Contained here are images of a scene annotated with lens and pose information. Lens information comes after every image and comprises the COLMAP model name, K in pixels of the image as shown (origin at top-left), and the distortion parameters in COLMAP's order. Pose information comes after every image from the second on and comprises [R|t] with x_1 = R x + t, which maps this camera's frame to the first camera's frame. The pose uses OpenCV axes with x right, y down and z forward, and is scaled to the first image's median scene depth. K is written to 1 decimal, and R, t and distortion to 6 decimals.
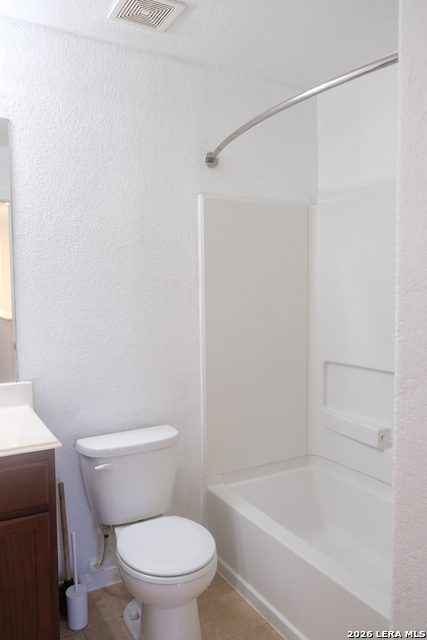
lens RADIAL K [[505.0, 0, 213.1], [0, 505.0, 322.8], [0, 0, 1]] dist [-0.034066, 0.049213]
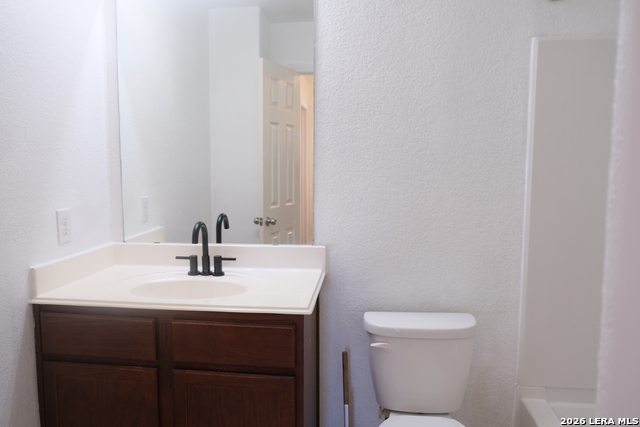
lens RADIAL K [[505.0, 0, 319.0], [0, 505.0, 214.0], [0, 0, 1]] dist [-0.034066, 0.049213]
pose [[0.814432, 0.068221, -0.576235, 0.195386], [-0.048937, 0.997602, 0.048941, 0.003828], [0.578192, -0.011660, 0.815818, 0.164907]]
